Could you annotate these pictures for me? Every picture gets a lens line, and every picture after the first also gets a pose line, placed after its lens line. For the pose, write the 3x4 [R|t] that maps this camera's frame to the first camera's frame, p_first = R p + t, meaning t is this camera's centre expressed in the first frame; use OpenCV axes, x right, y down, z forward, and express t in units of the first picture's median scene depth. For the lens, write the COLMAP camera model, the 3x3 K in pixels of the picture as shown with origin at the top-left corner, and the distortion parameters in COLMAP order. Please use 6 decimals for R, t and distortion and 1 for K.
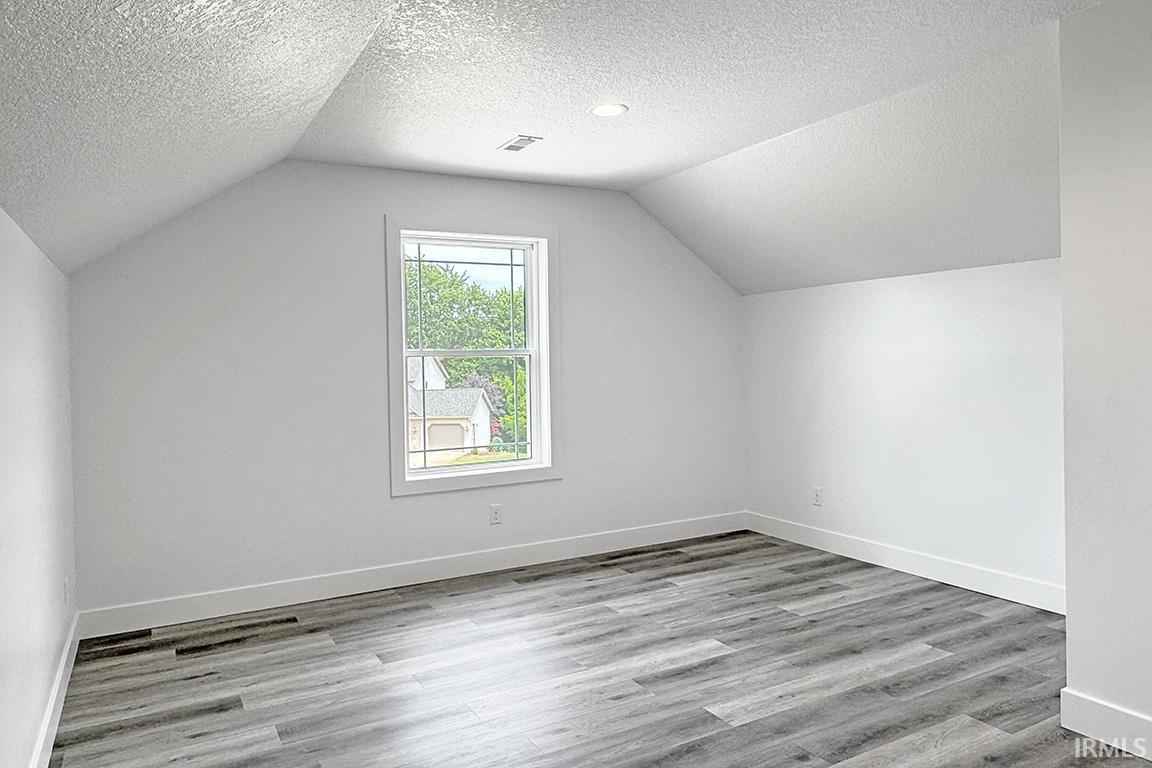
lens RADIAL K [[777.0, 0, 573.9], [0, 777.0, 382.8], [0, 0, 1]] dist [-0.009818, 0.001191]
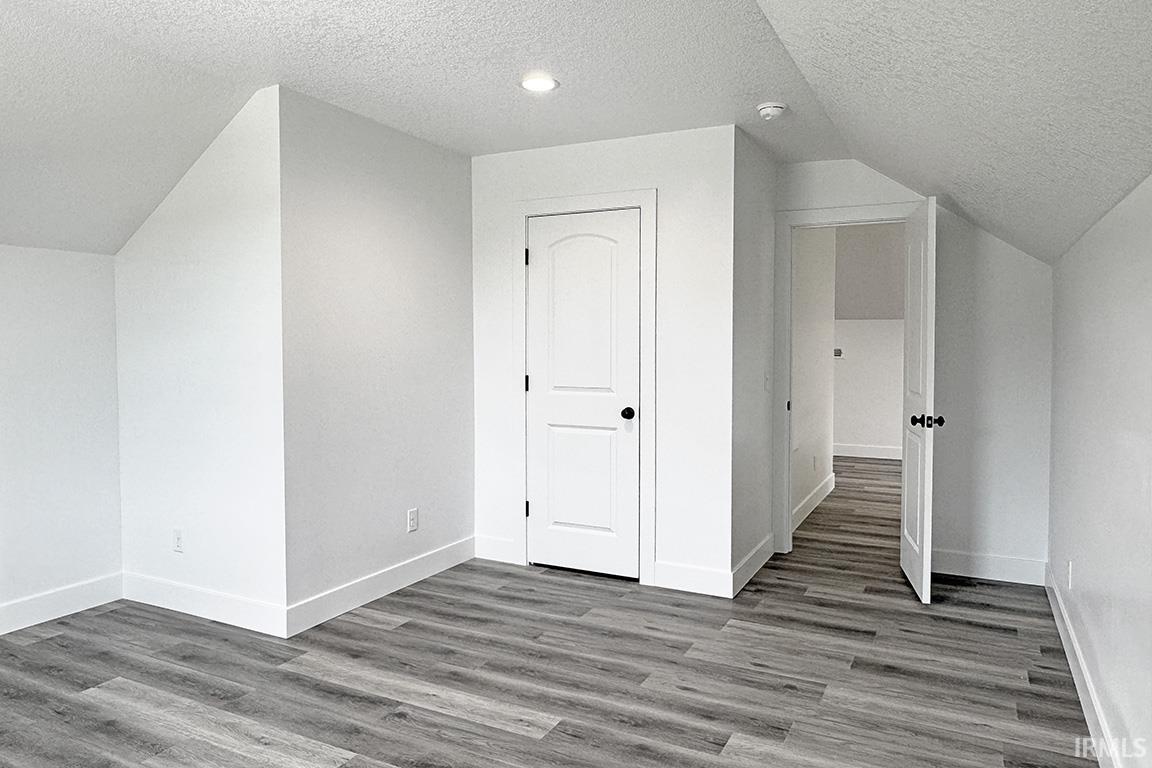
lens RADIAL K [[777.0, 0, 577.3], [0, 777.0, 380.7], [0, 0, 1]] dist [-0.009818, 0.001191]
pose [[-0.560219, -0.027551, 0.827887, -0.600632], [0.033811, 0.997853, 0.056087, -0.035147], [-0.827655, 0.059412, -0.558084, 1.112426]]
